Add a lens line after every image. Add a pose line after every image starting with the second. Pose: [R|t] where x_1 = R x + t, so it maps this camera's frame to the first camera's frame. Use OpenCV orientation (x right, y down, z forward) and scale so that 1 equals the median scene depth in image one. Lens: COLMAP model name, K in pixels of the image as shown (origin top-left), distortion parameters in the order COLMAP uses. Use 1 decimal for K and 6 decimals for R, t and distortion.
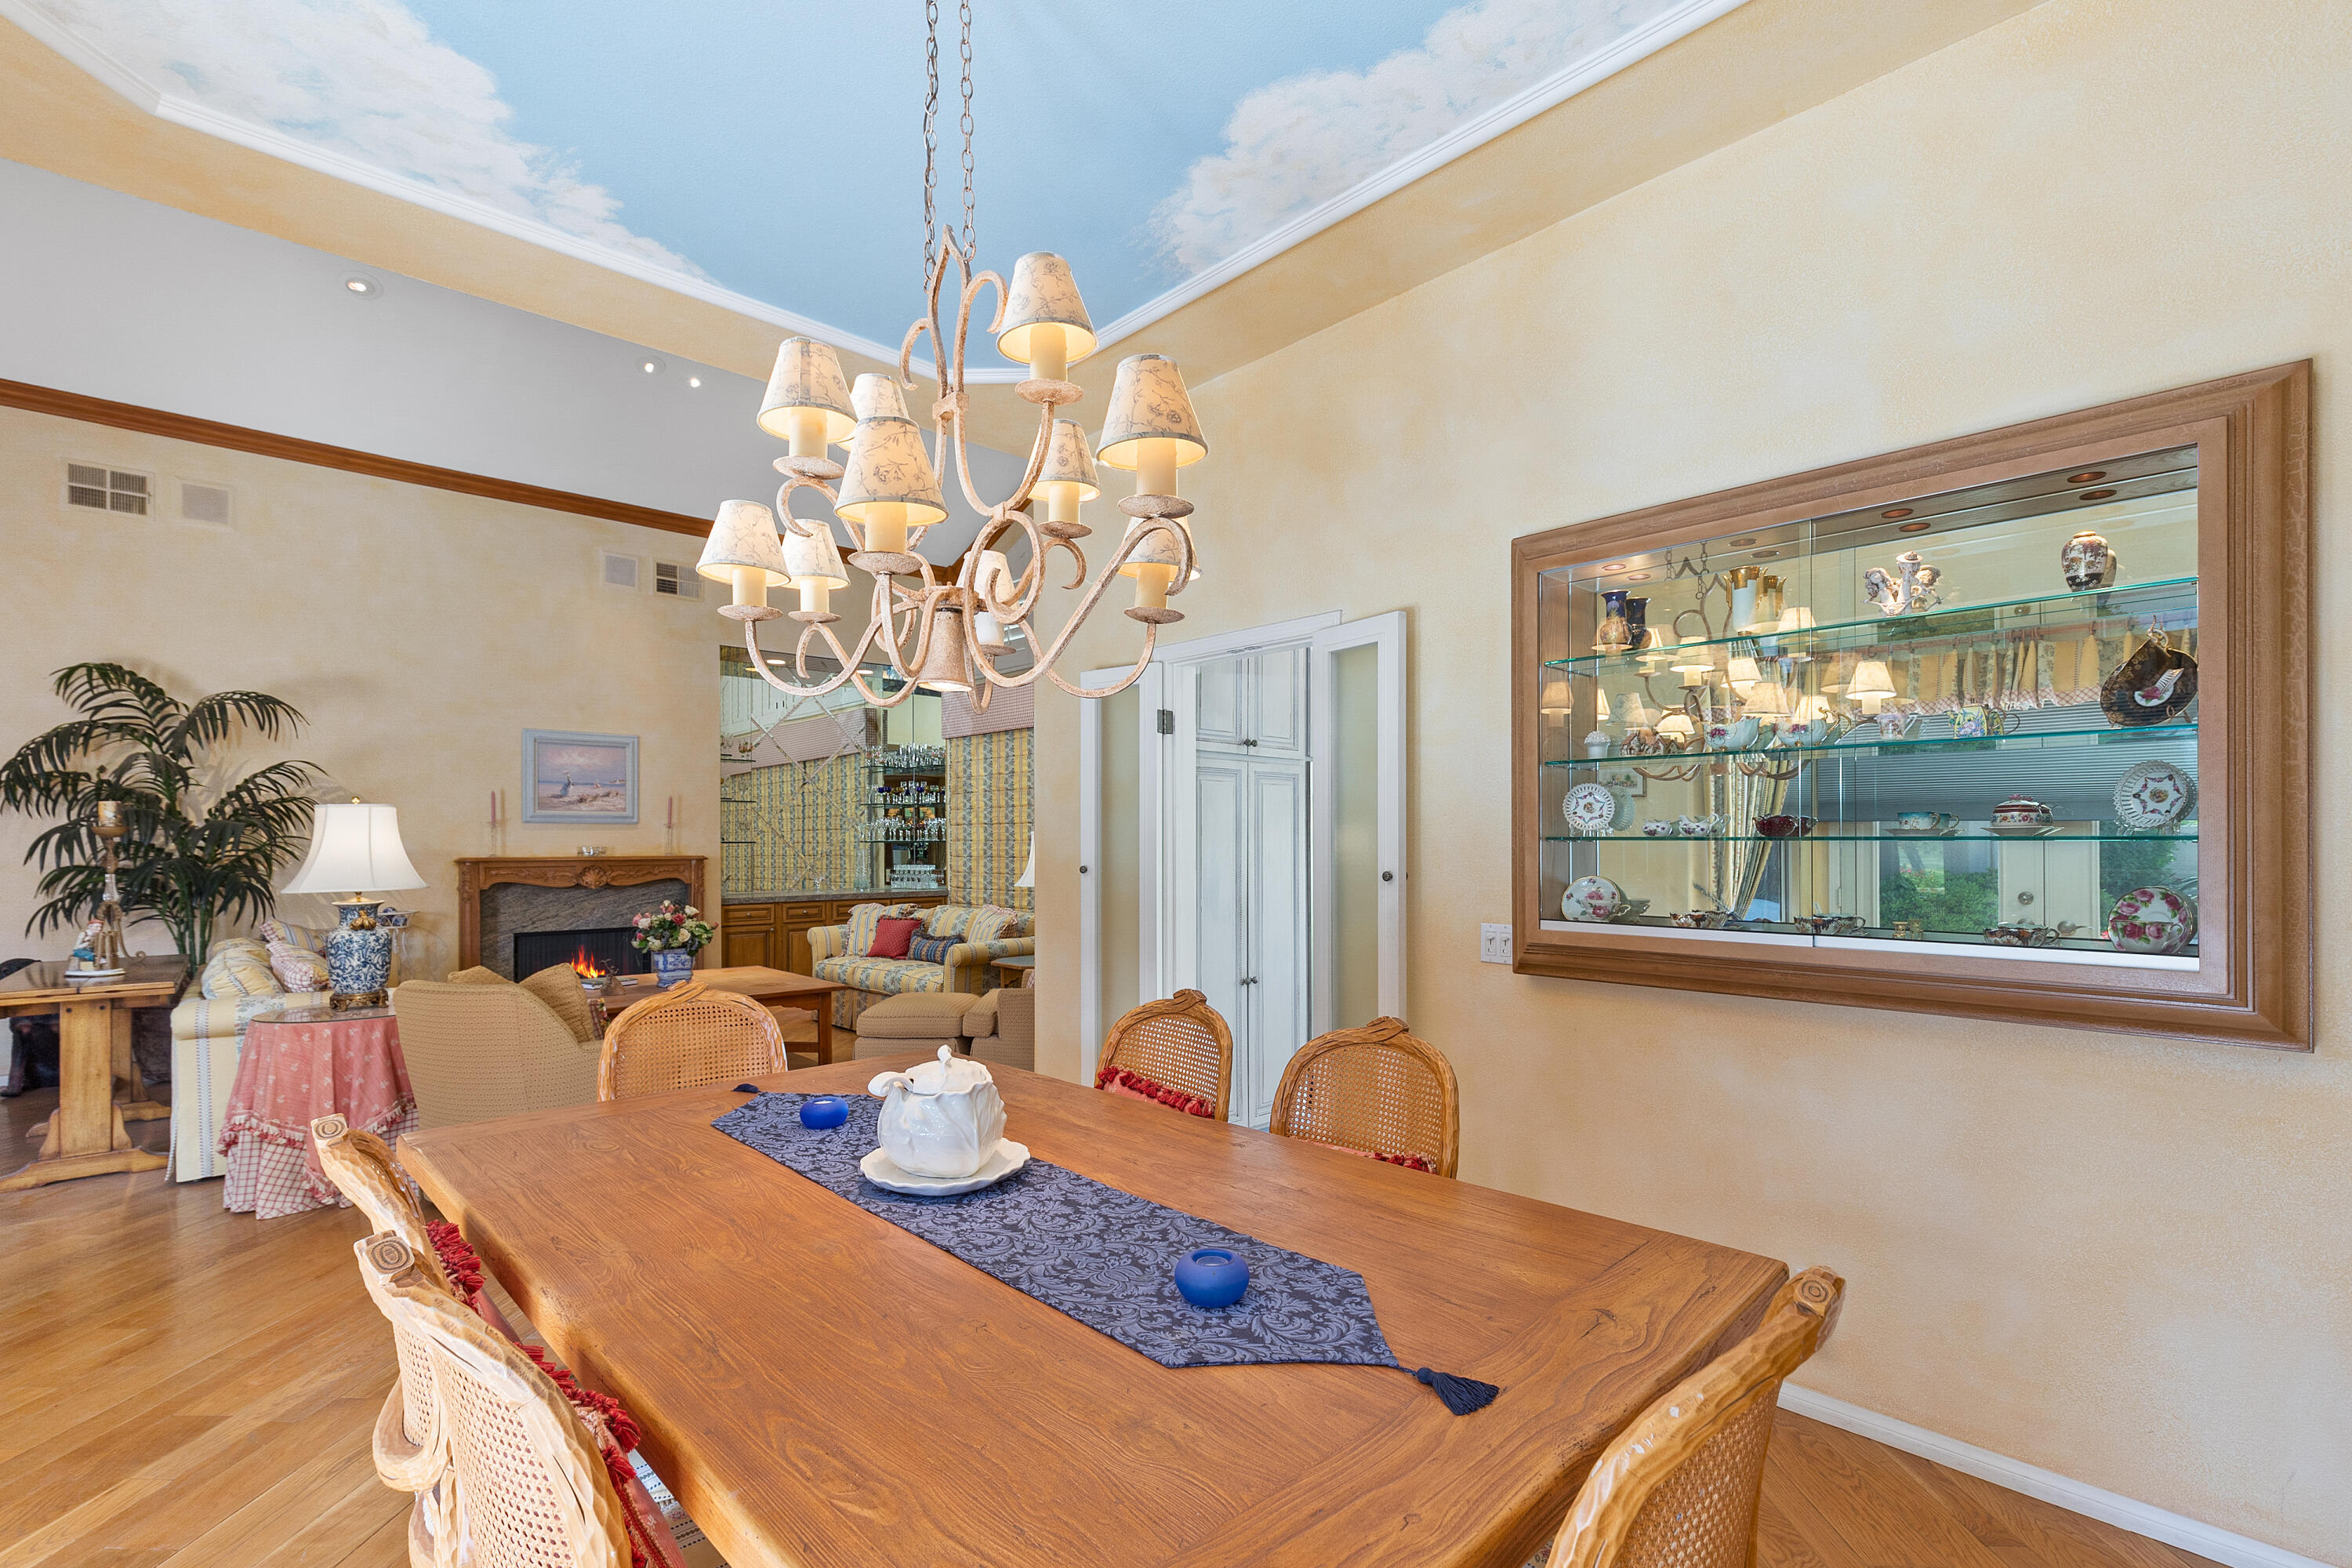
lens RADIAL K [[1053.1, 0, 1203.5], [0, 1053.1, 840.3], [0, 0, 1]] dist [-0.012307, -0.000609]
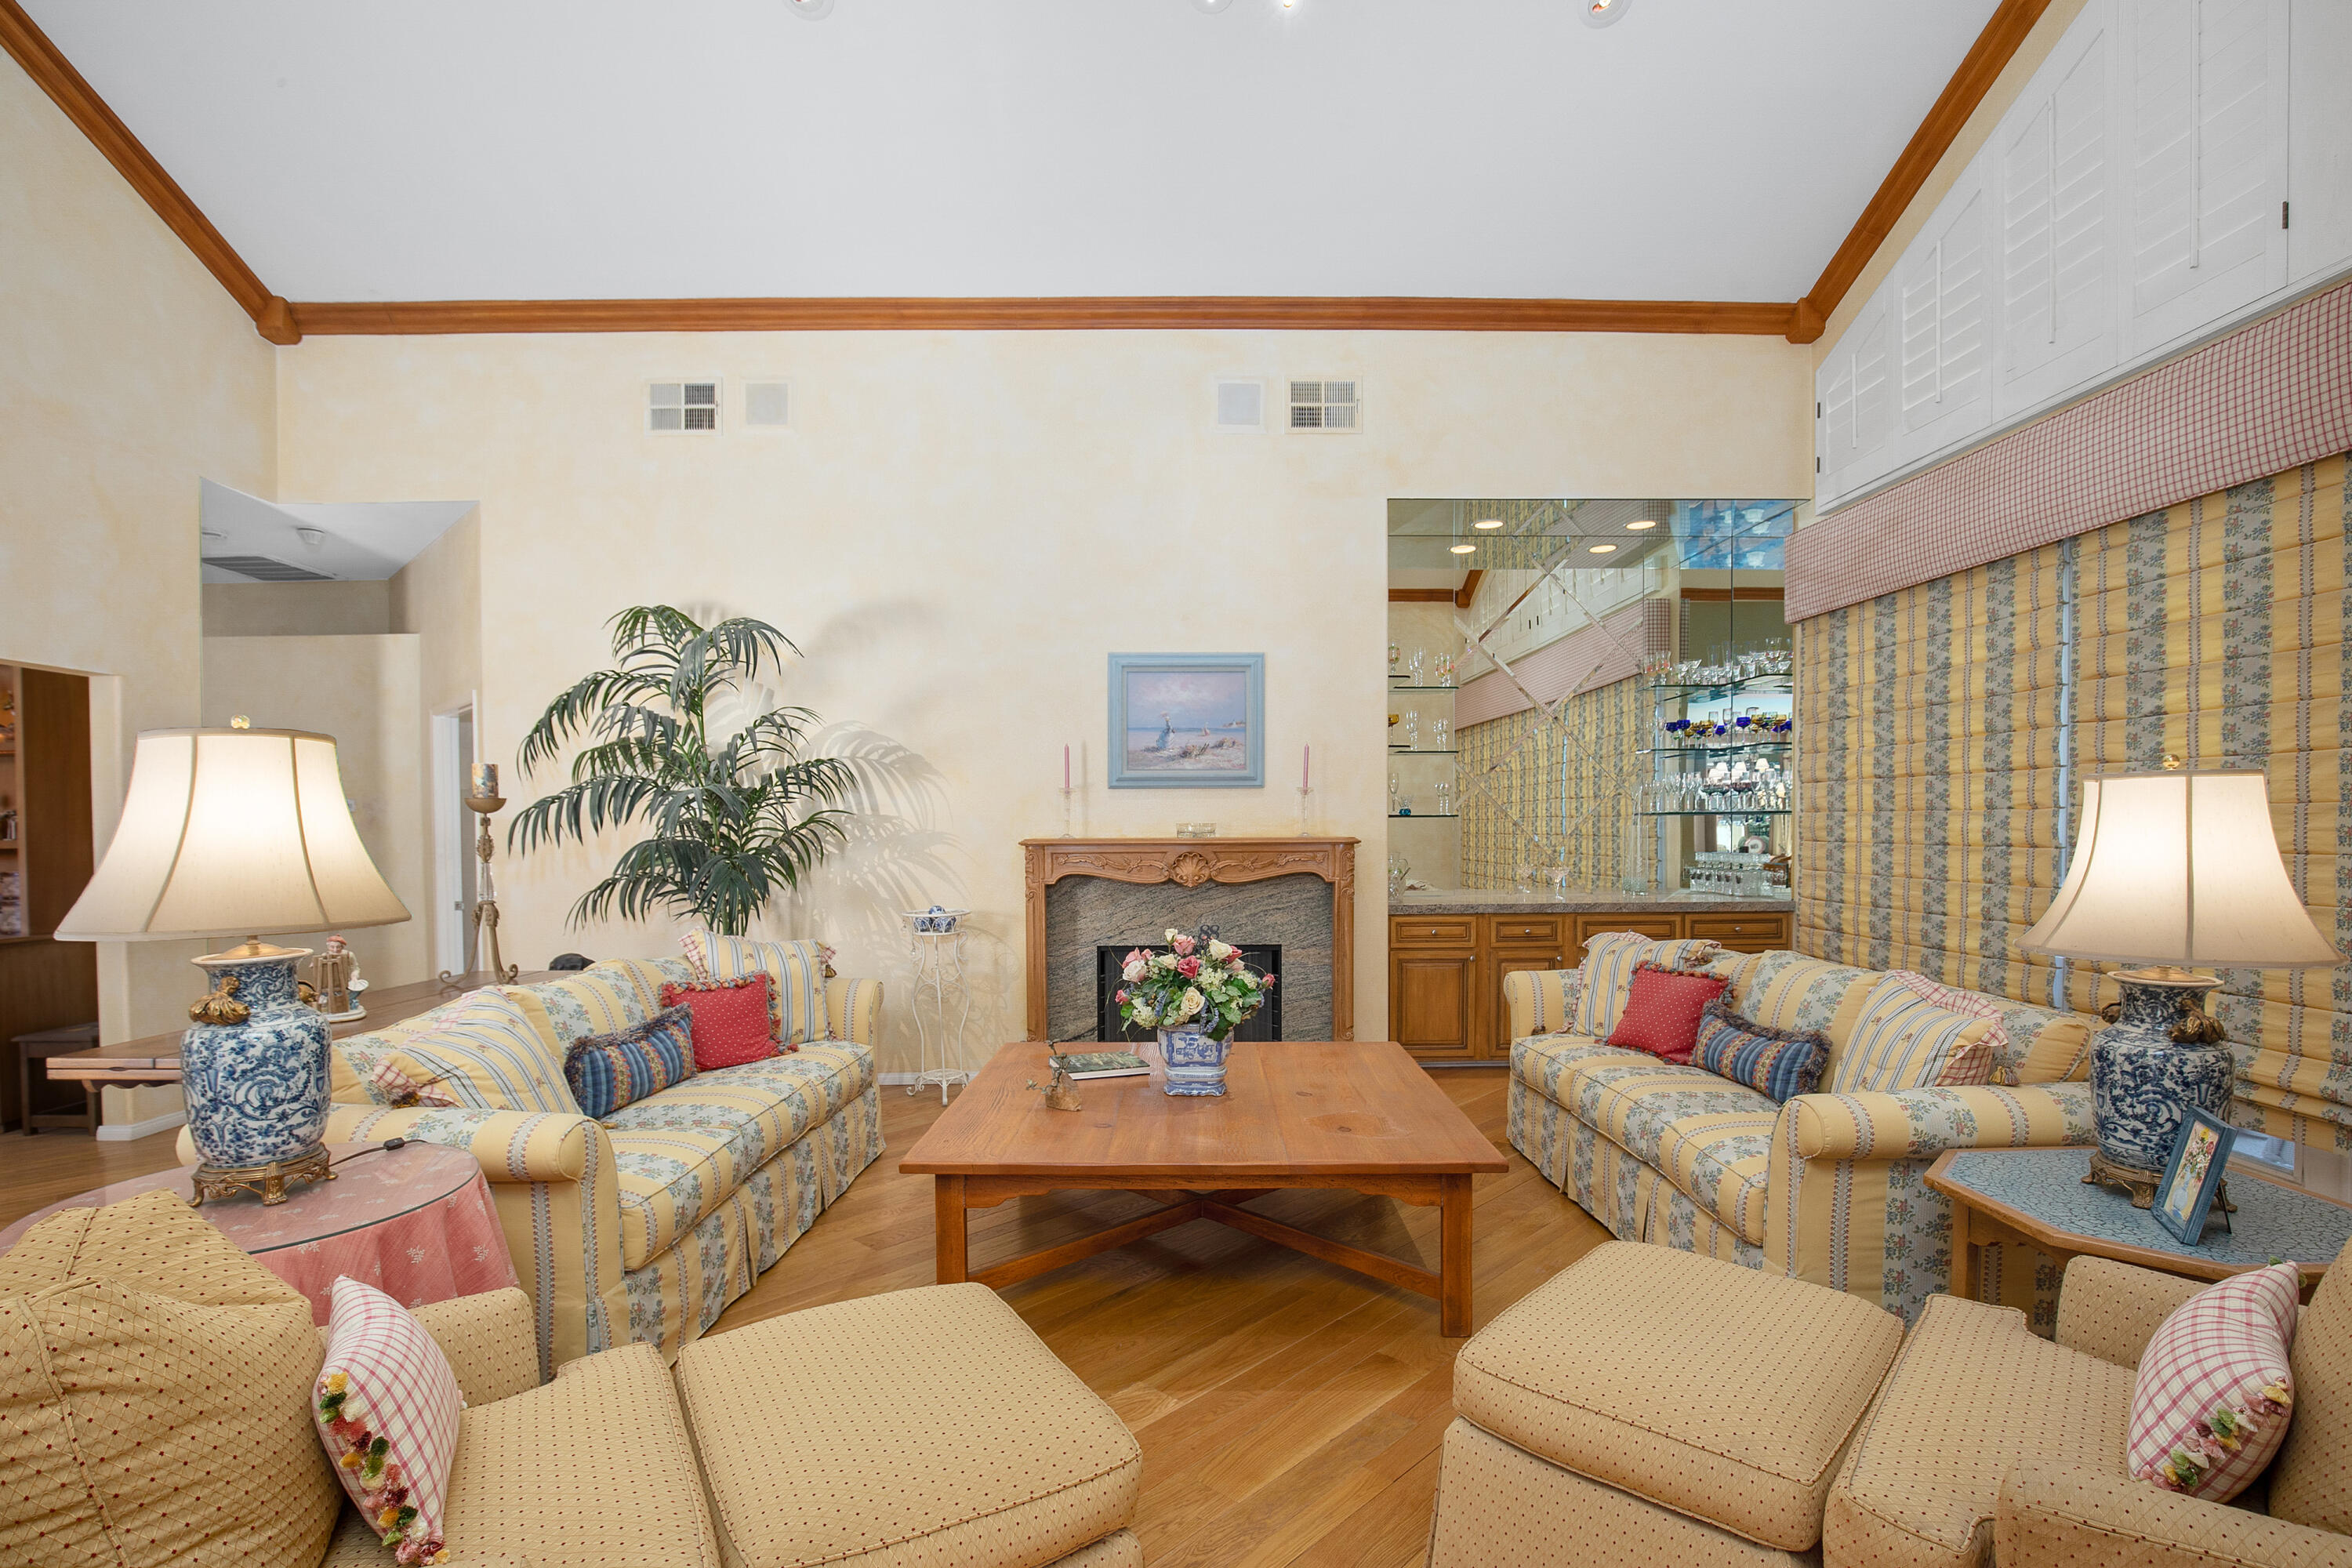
lens RADIAL K [[1053.1, 0, 1183.8], [0, 1053.1, 843.0], [0, 0, 1]] dist [-0.012307, -0.000609]
pose [[0.715798, 0.013015, -0.698186, -0.117603], [0.006327, 0.999664, 0.025121, 0.001940], [0.698278, -0.022399, 0.715476, 0.505839]]
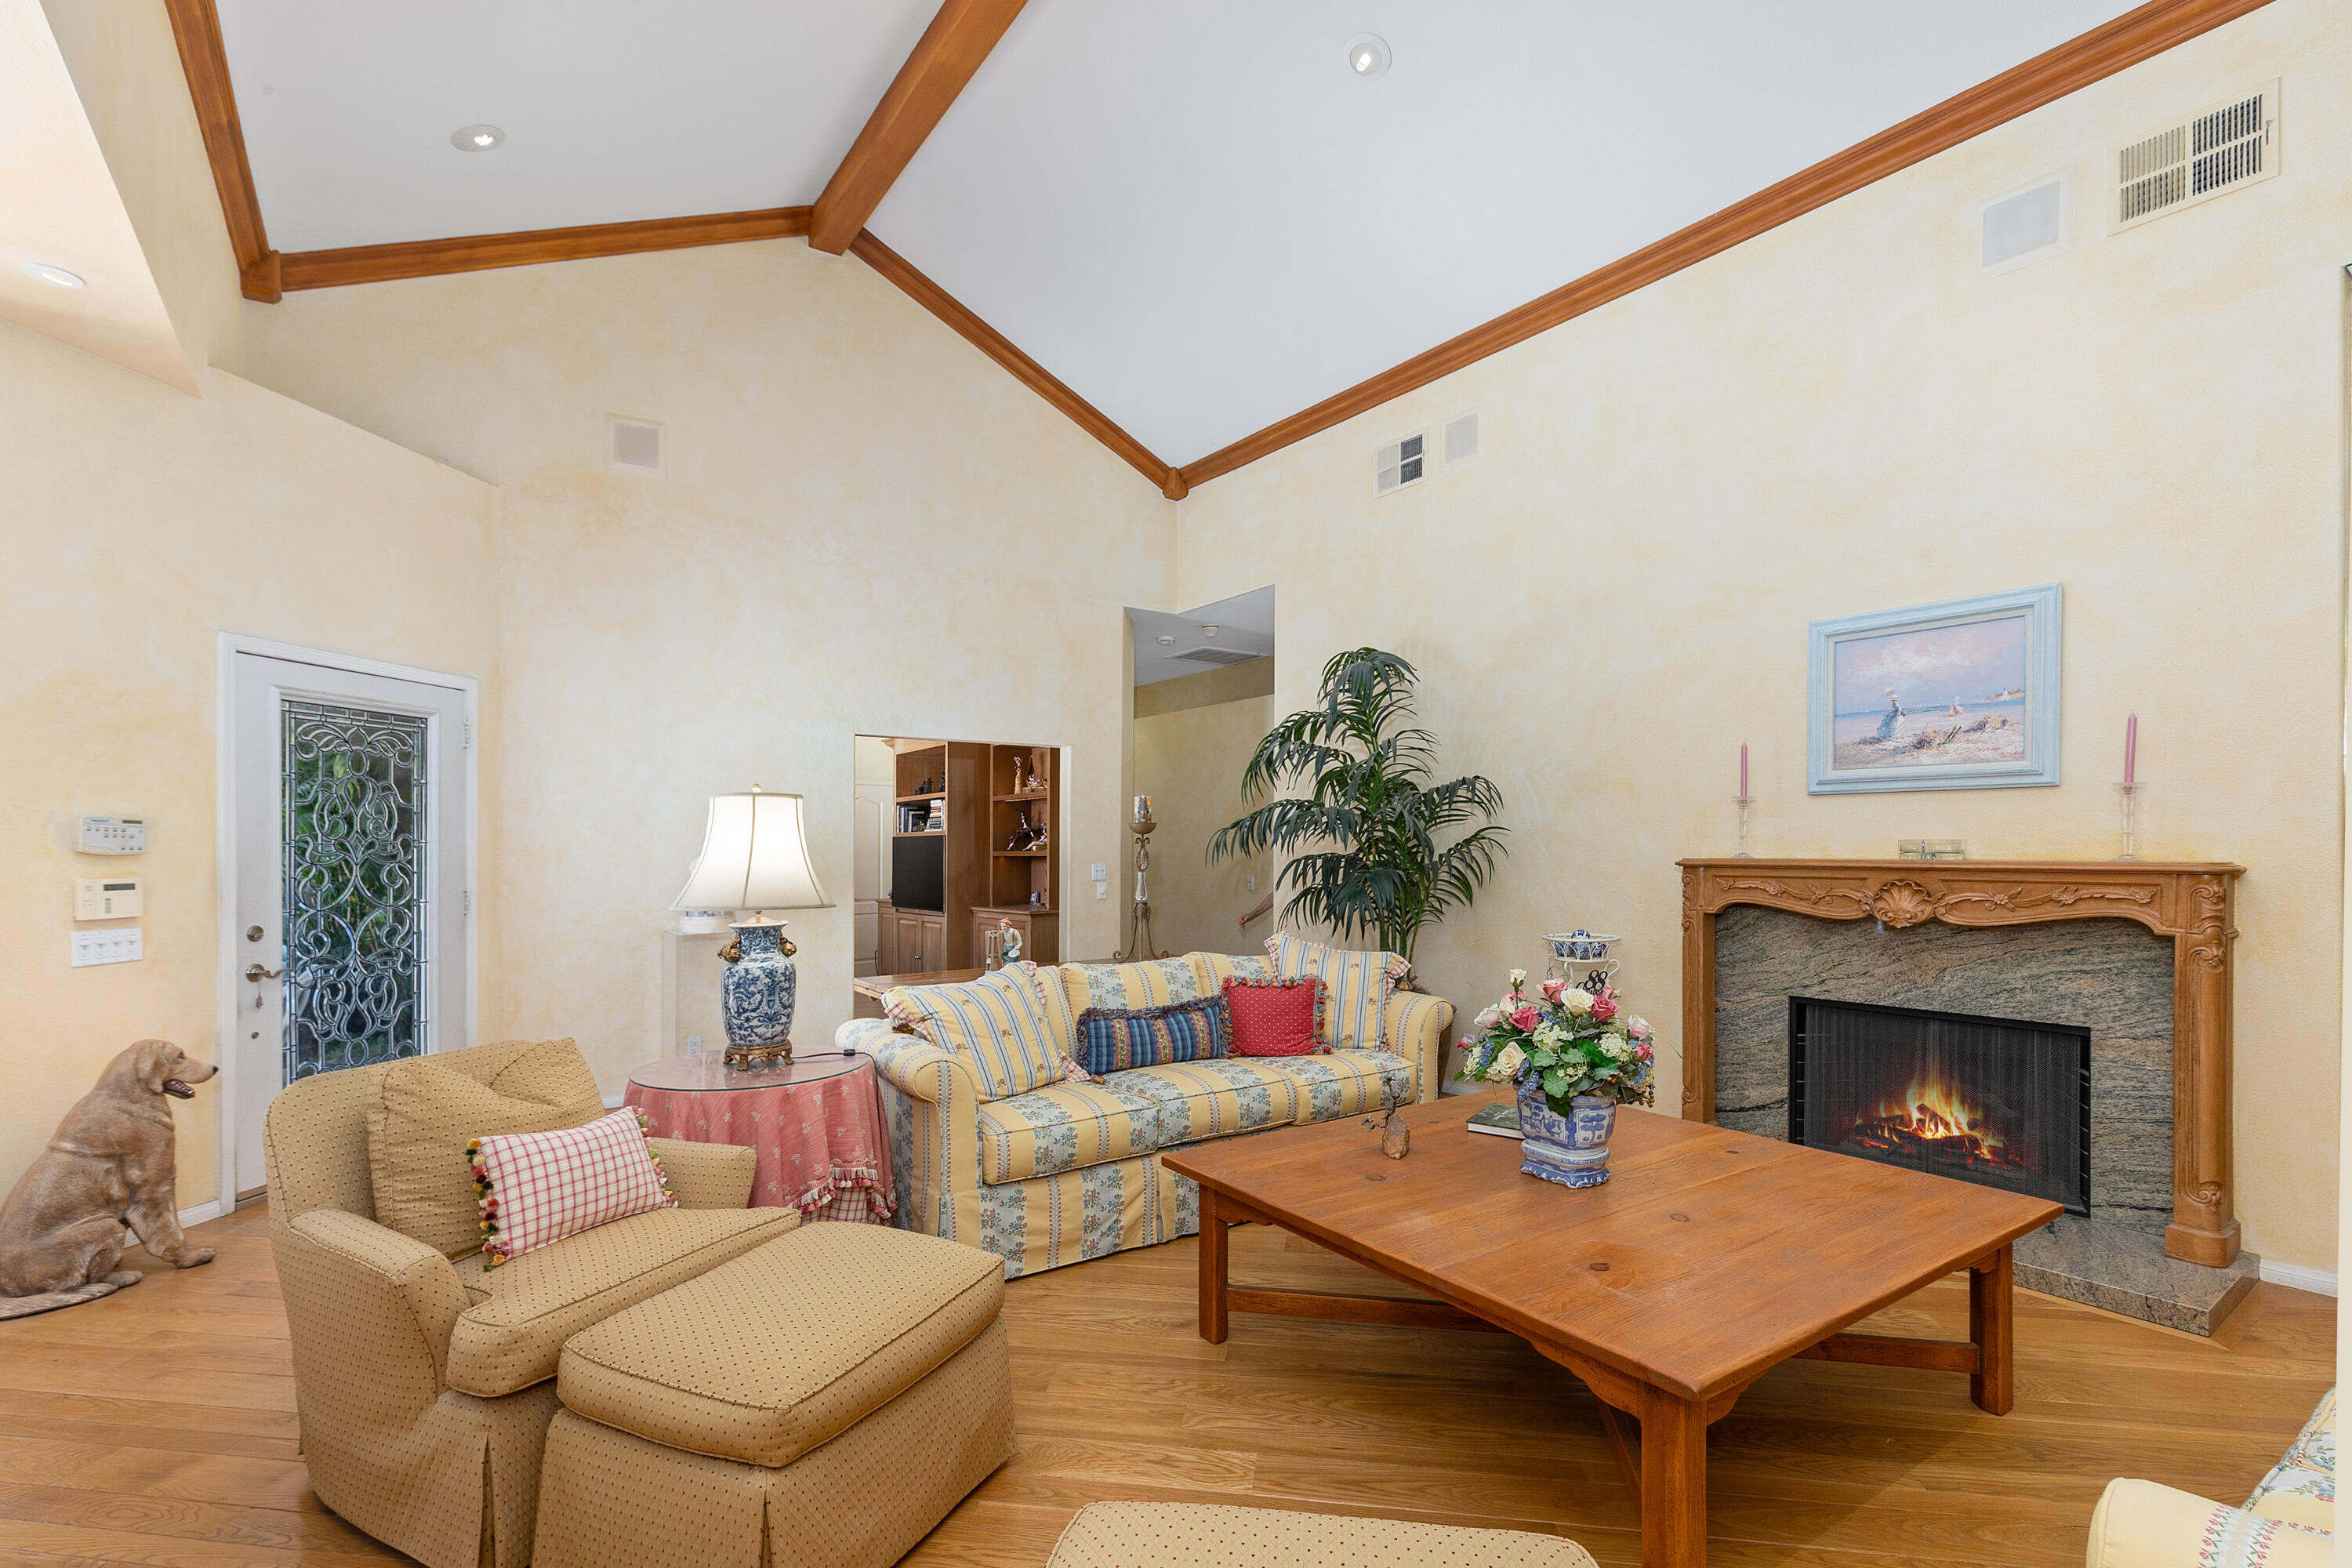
lens RADIAL K [[1053.1, 0, 1189.8], [0, 1053.1, 853.3], [0, 0, 1]] dist [-0.012307, -0.000609]
pose [[-0.143534, 0.015300, -0.989527, -0.061002], [0.013563, 0.999817, 0.013492, 0.001459], [0.989553, -0.011485, -0.143715, 0.722716]]
